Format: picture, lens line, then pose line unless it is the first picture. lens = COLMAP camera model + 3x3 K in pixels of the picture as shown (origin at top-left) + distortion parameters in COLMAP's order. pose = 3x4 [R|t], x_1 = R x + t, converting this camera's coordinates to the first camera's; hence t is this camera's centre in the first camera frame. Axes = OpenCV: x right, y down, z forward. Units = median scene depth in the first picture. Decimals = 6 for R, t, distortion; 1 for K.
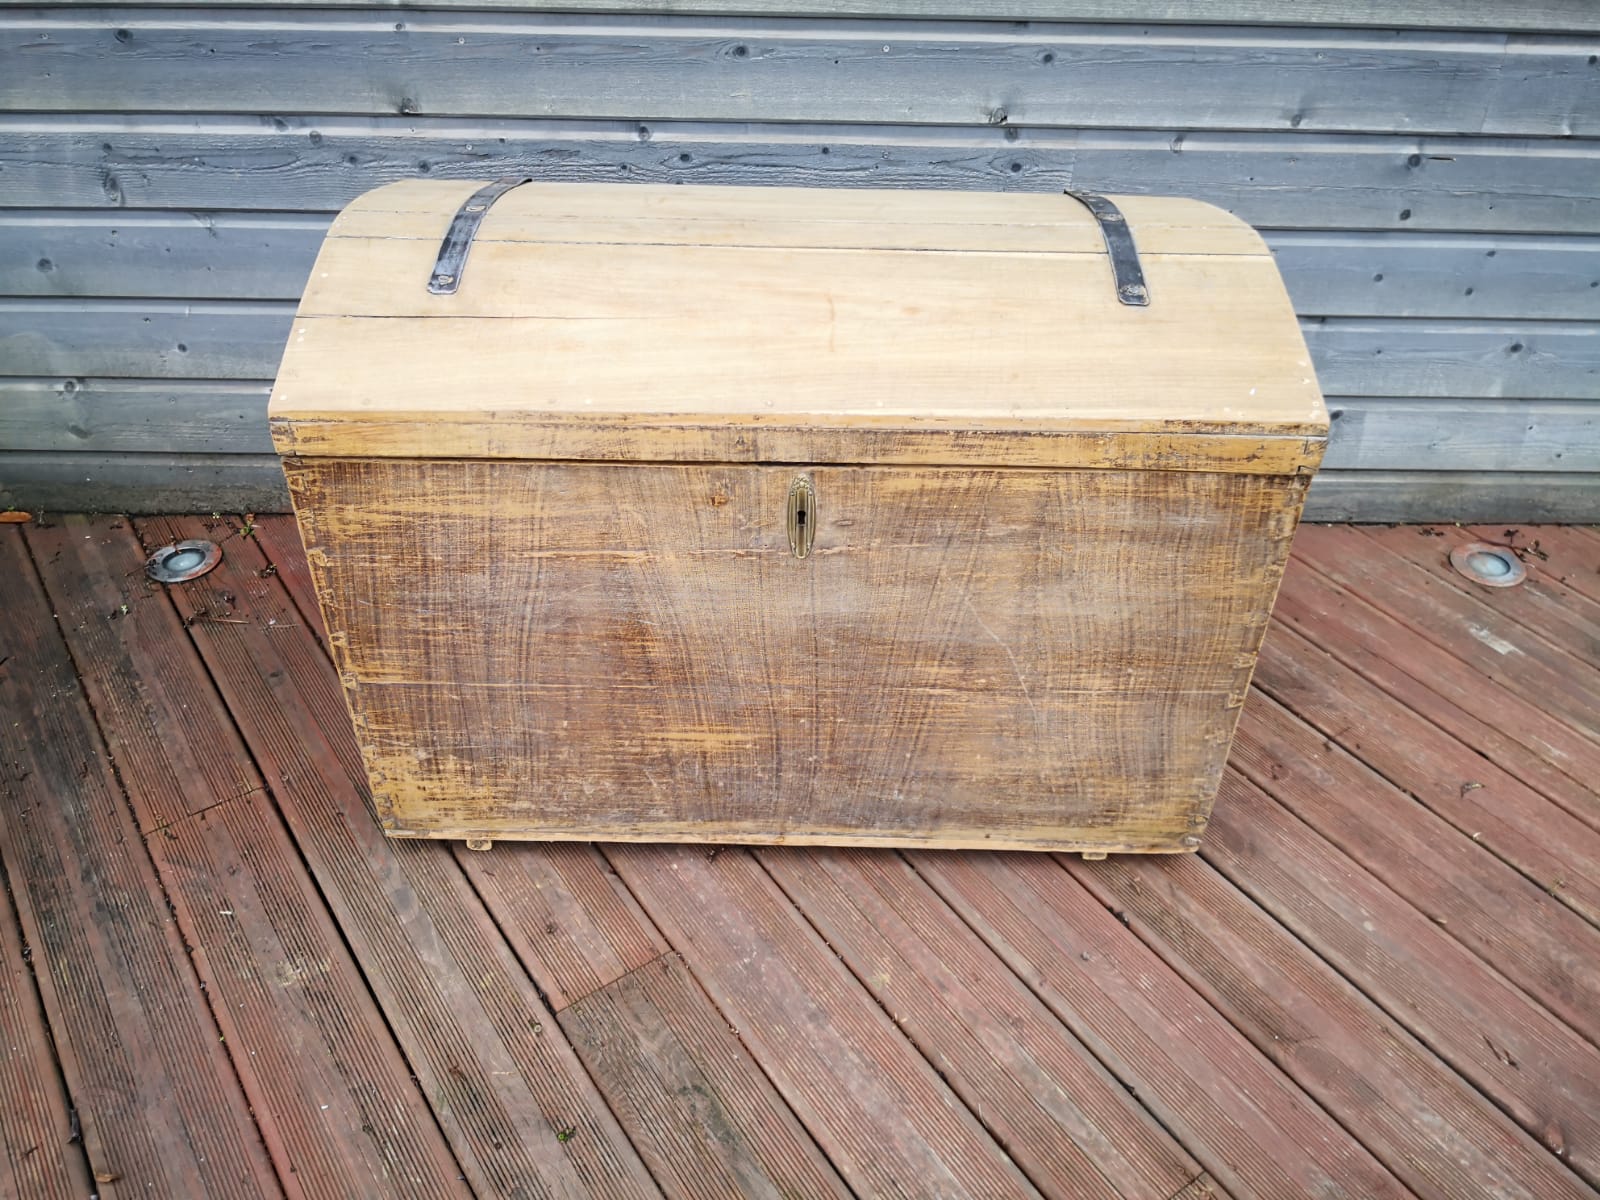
lens RADIAL K [[1303.5, 0, 803.0], [0, 1303.5, 610.5], [0, 0, 1]] dist [0.027014, -0.056402]
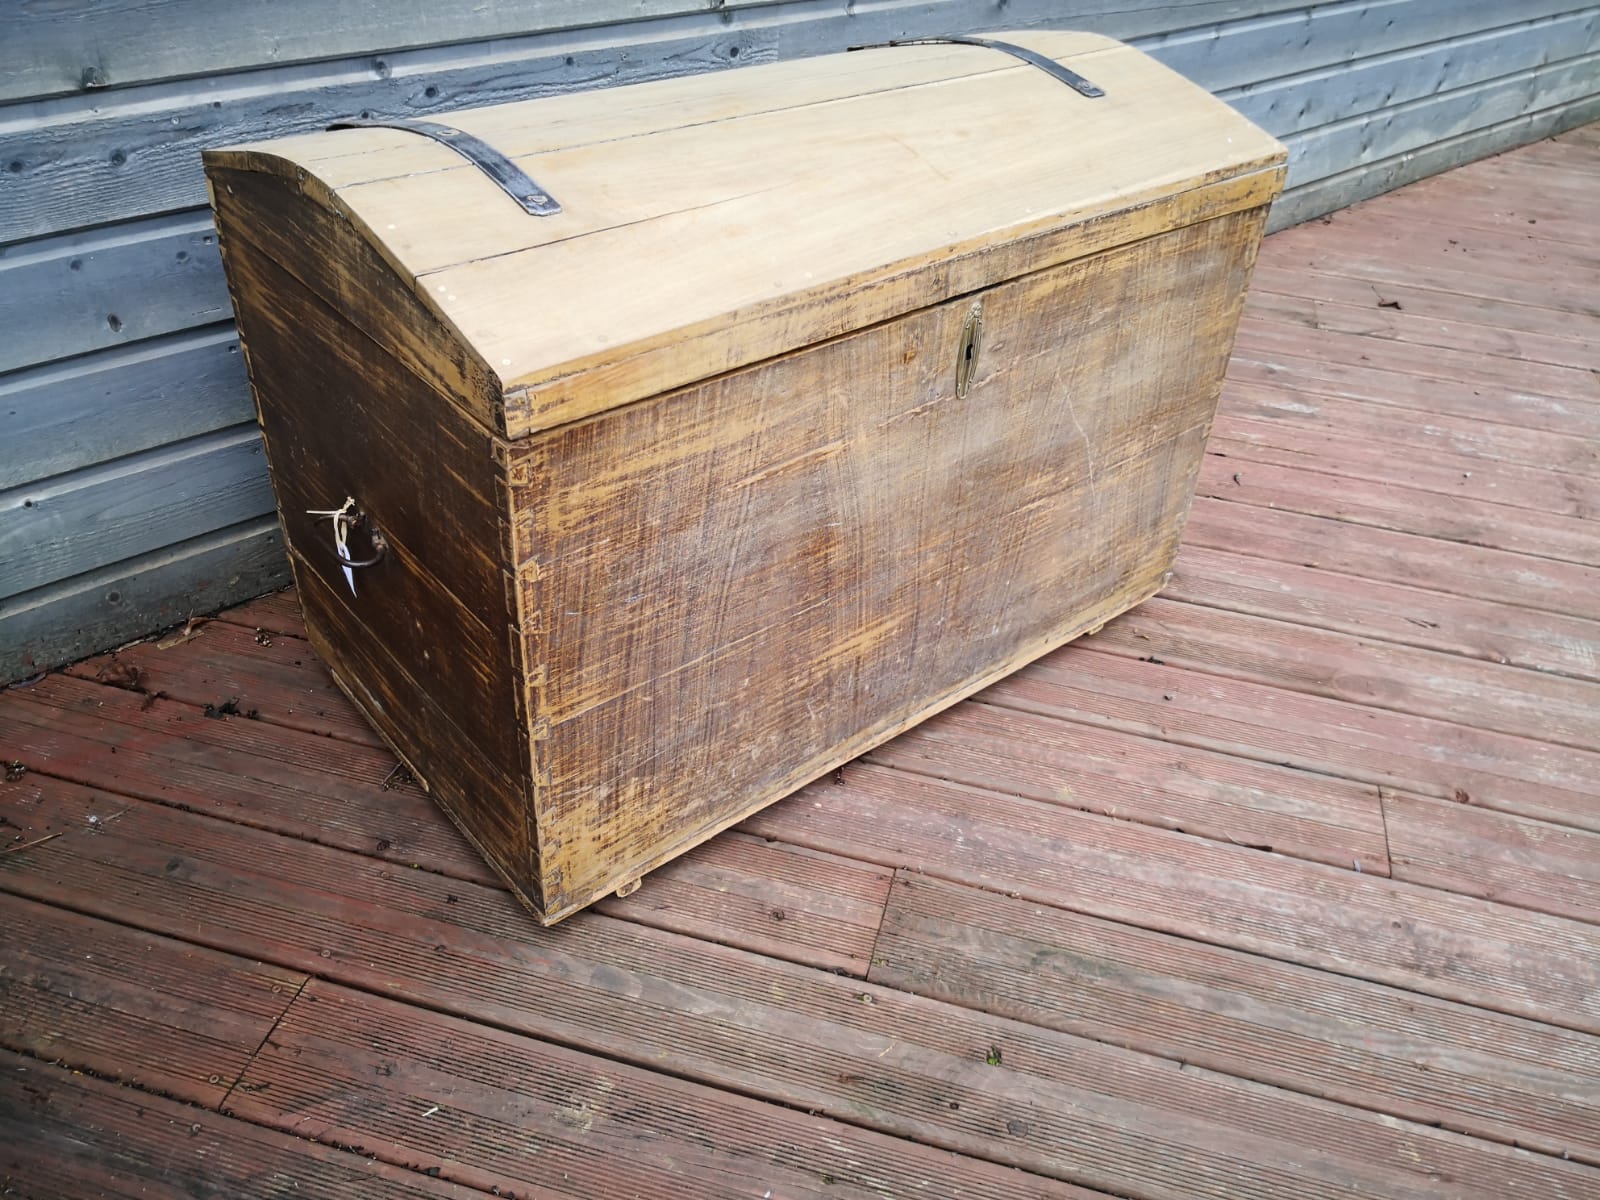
lens RADIAL K [[1303.5, 0, 803.8], [0, 1303.5, 607.1], [0, 0, 1]] dist [0.027014, -0.056402]
pose [[0.760448, -0.365384, 0.536855, -0.639591], [0.371609, 0.922804, 0.101684, -0.037387], [-0.532566, 0.122175, 0.837524, 0.244256]]
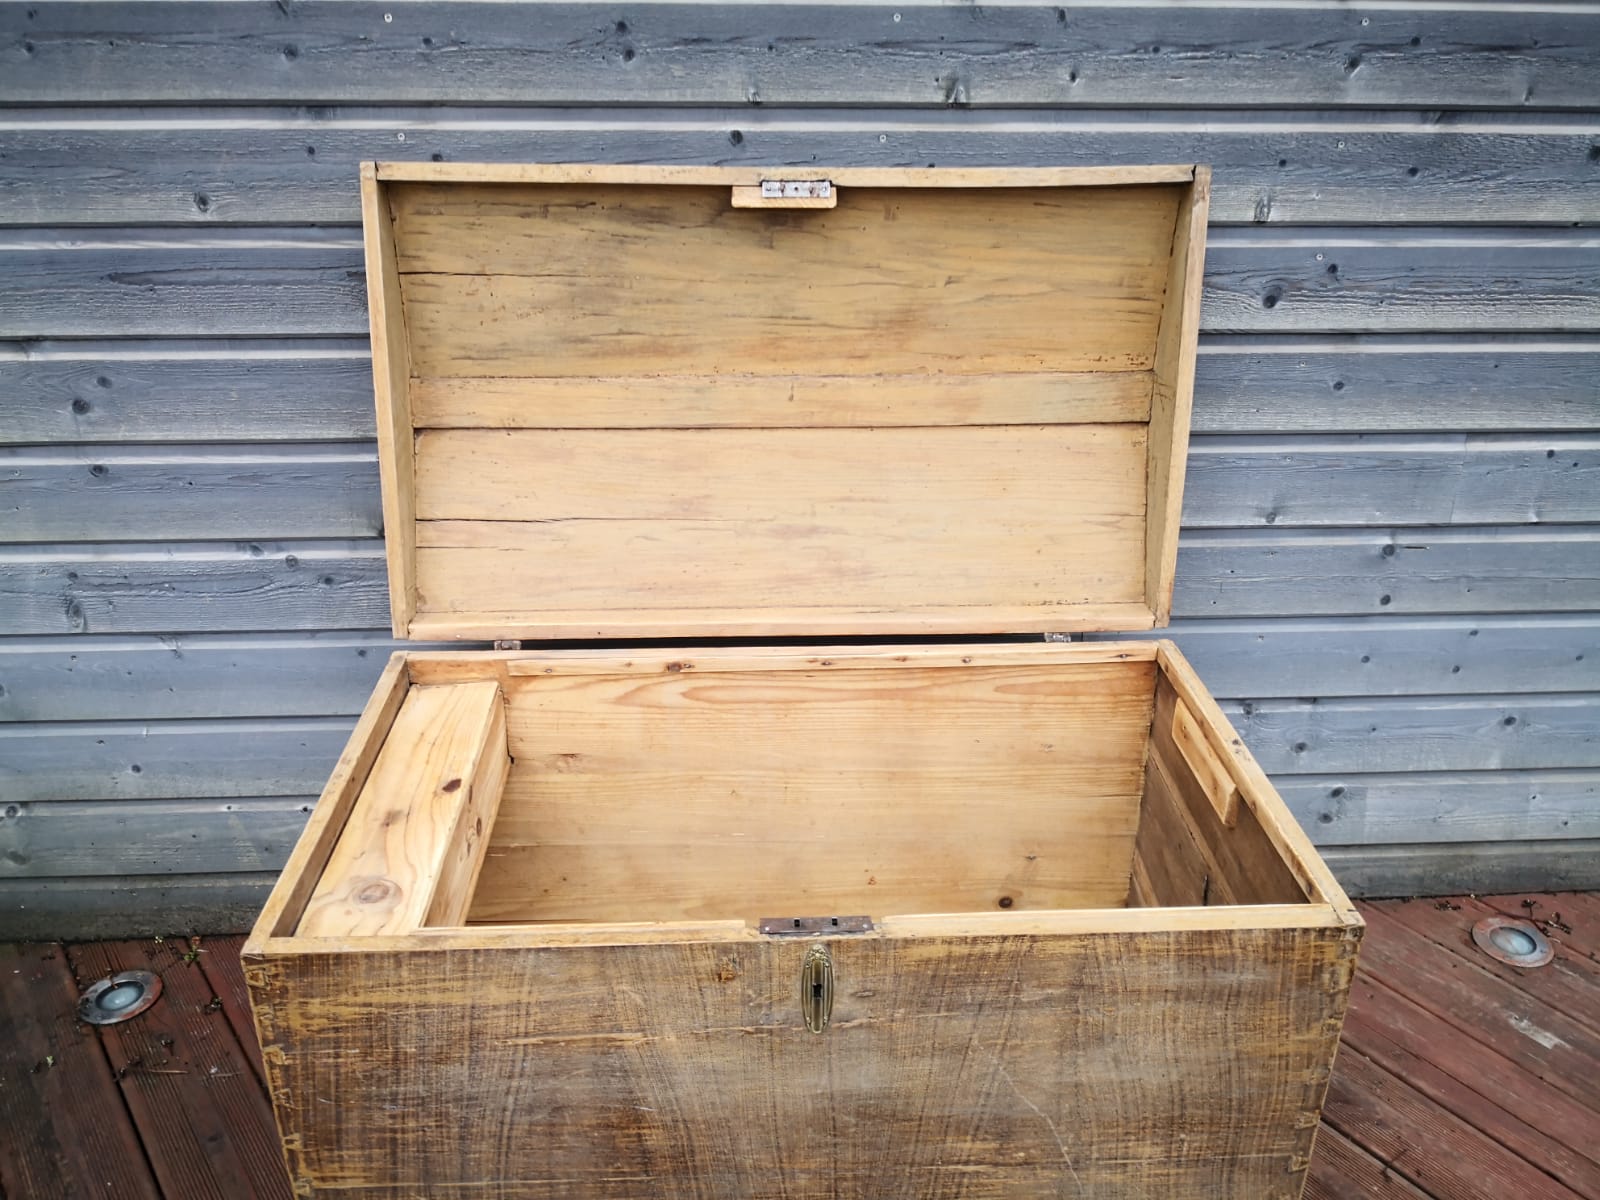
lens RADIAL K [[1303.5, 0, 805.0], [0, 1303.5, 609.9], [0, 0, 1]] dist [0.027014, -0.056402]
pose [[0.998744, -0.030114, 0.040043, -0.034995], [0.038416, 0.973322, -0.226203, -0.114089], [-0.032163, 0.227457, 0.973257, 0.049549]]
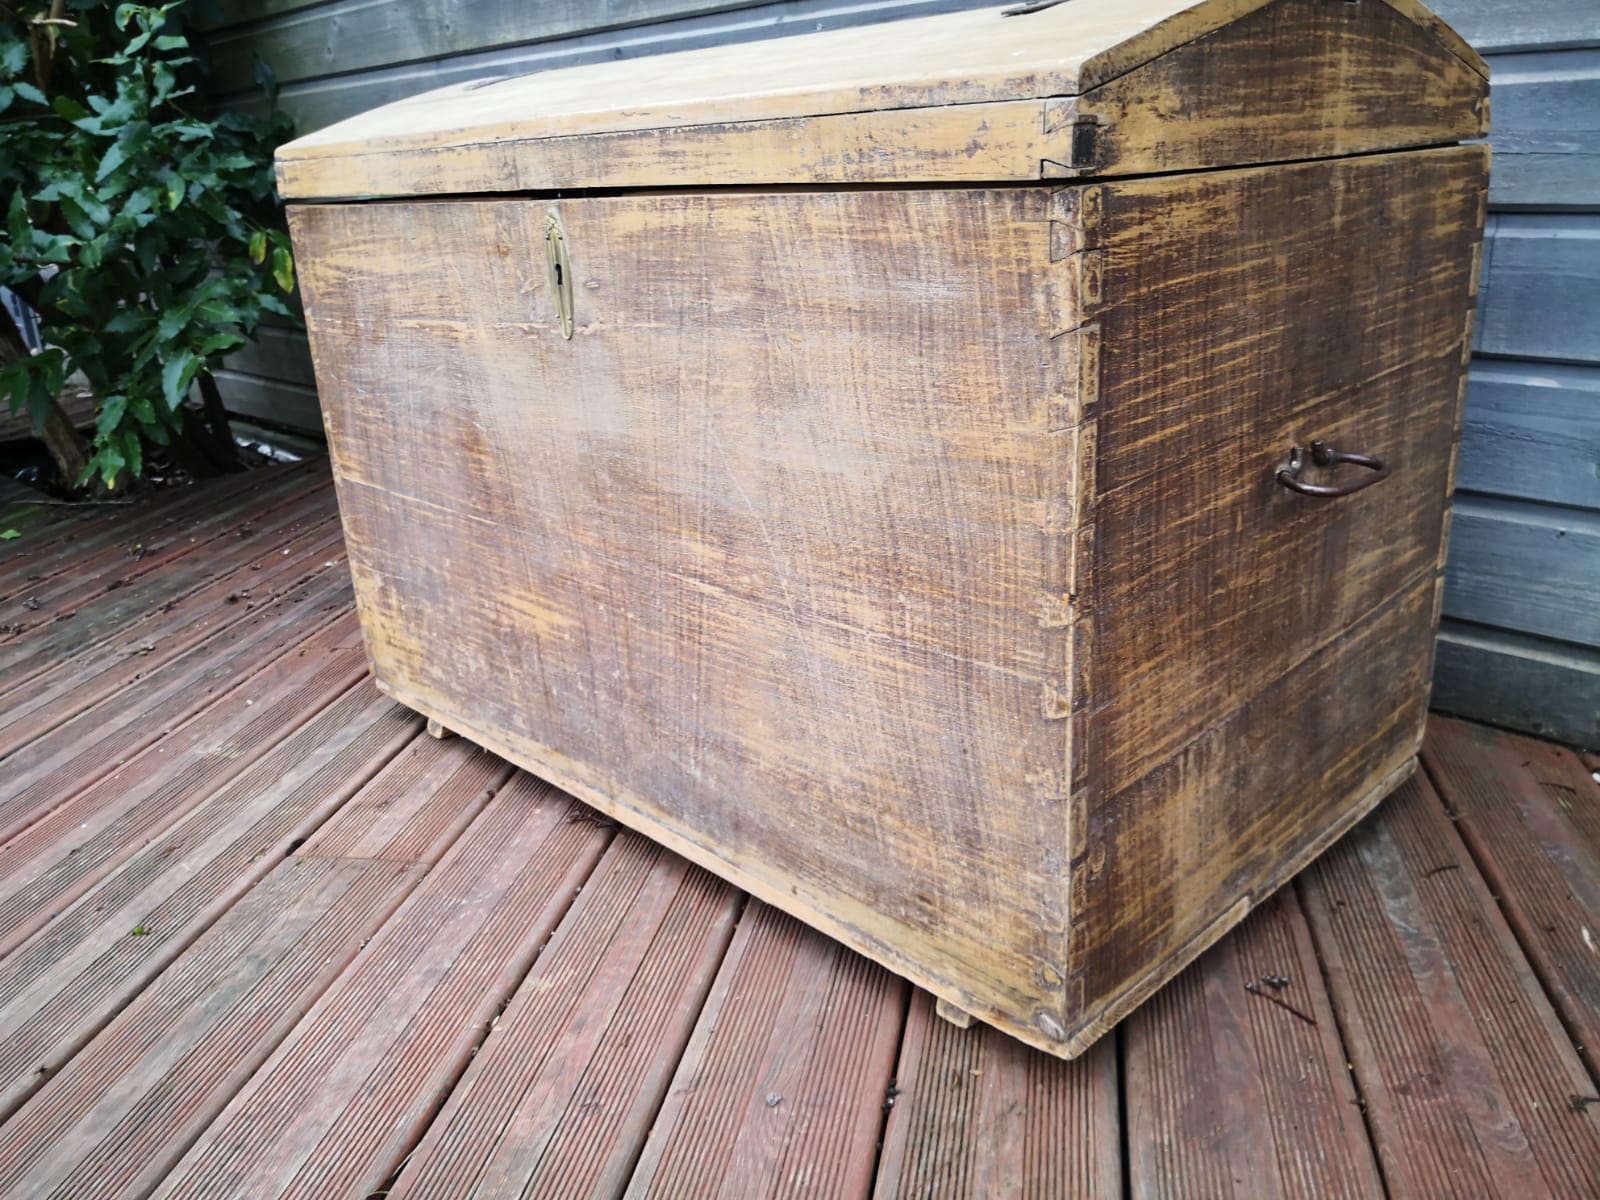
lens RADIAL K [[1303.5, 0, 800.8], [0, 1303.5, 603.6], [0, 0, 1]] dist [0.027014, -0.056402]
pose [[0.693320, 0.188582, -0.695518, 0.641570], [-0.398148, 0.904710, -0.151588, 0.159381], [0.600655, 0.382017, 0.702336, 0.555396]]
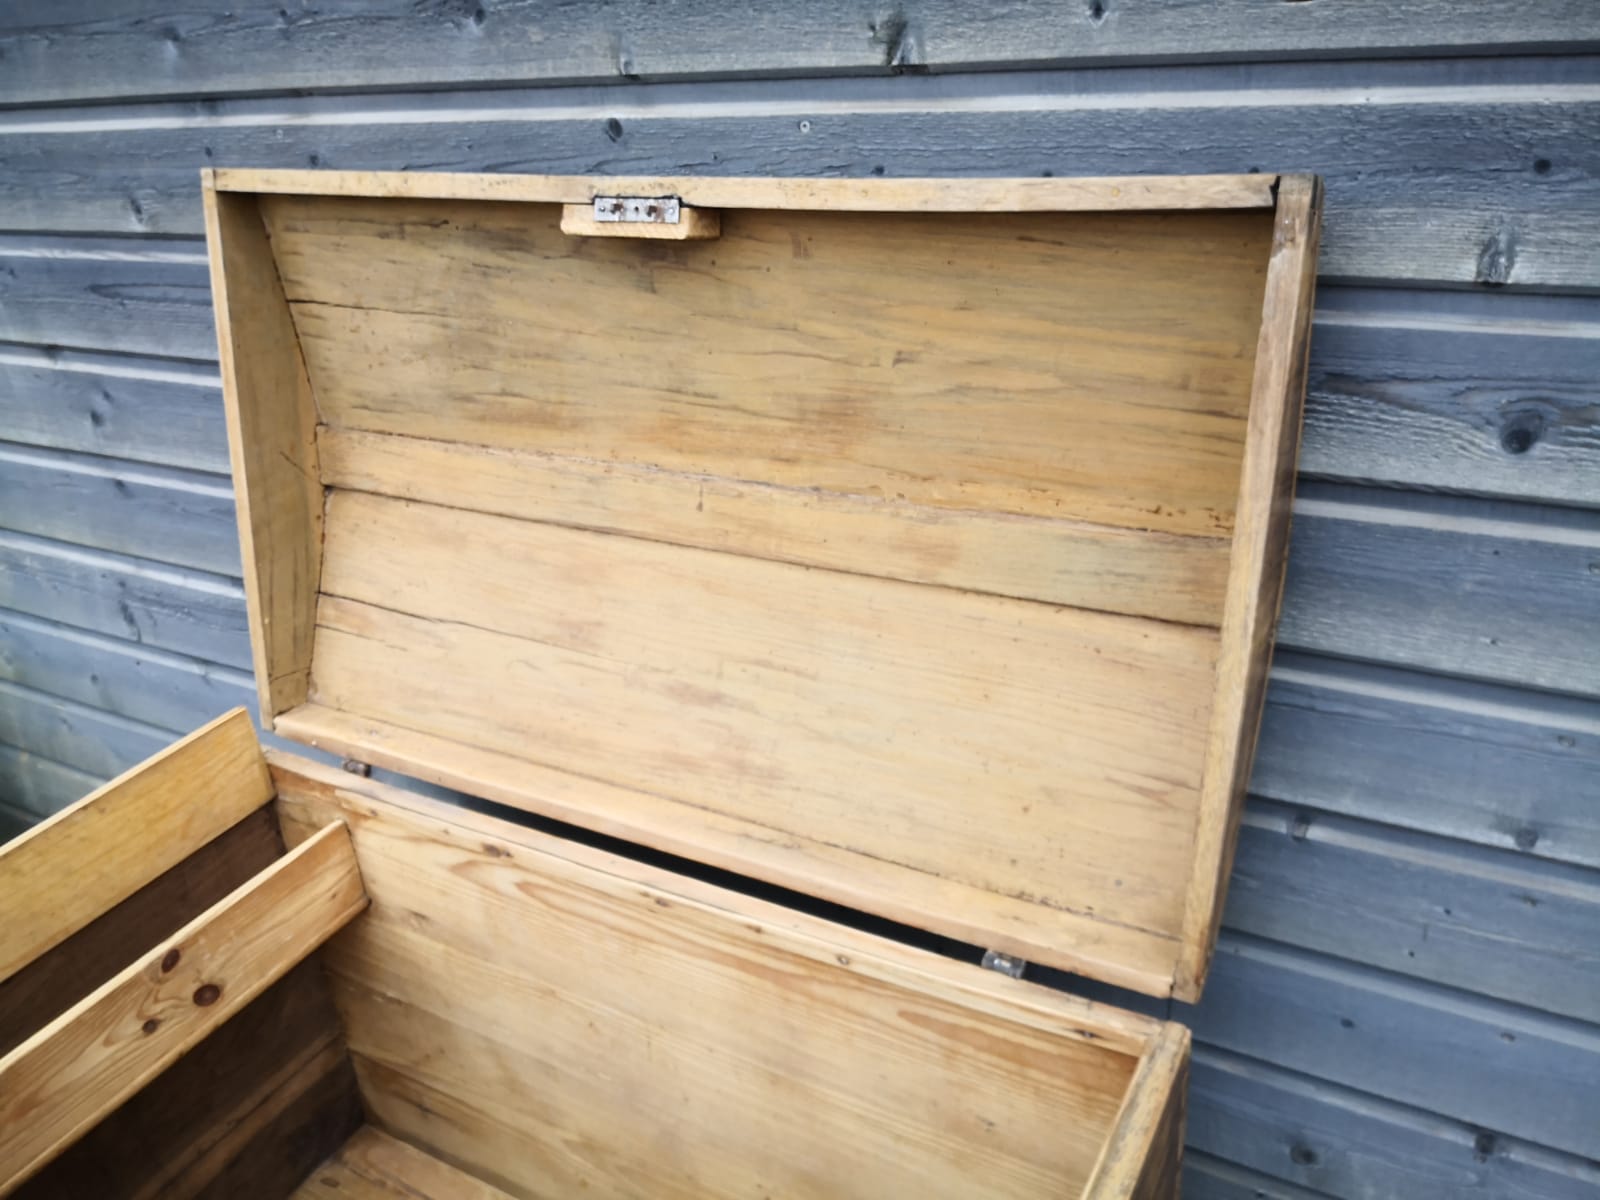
lens RADIAL K [[1303.5, 0, 802.4], [0, 1303.5, 610.8], [0, 0, 1]] dist [0.027014, -0.056402]
pose [[0.870829, 0.142595, -0.470450, 0.458810], [-0.233519, 0.962129, -0.140632, -0.411417], [0.432580, 0.232325, 0.871148, 0.497498]]
